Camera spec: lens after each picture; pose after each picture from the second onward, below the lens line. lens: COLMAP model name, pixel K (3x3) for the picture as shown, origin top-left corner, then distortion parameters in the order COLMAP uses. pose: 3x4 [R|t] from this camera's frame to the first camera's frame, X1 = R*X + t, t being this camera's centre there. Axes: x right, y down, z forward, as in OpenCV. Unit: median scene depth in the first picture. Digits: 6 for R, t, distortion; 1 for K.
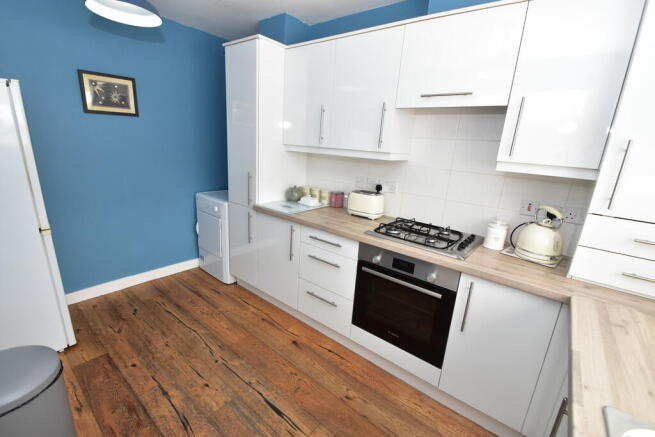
lens RADIAL K [[287.8, 0, 325.5], [0, 287.8, 222.0], [0, 0, 1]] dist [0.014324, -0.016266]
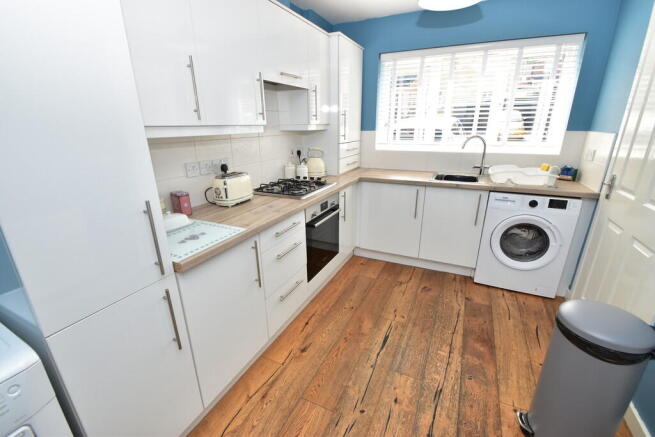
lens RADIAL K [[287.8, 0, 325.5], [0, 287.8, 222.0], [0, 0, 1]] dist [0.014324, -0.016266]
pose [[-0.232765, -0.369781, 0.899490, -0.912292], [0.249246, 0.871322, 0.422699, -0.333273], [-0.940052, 0.322583, -0.110647, 1.068933]]
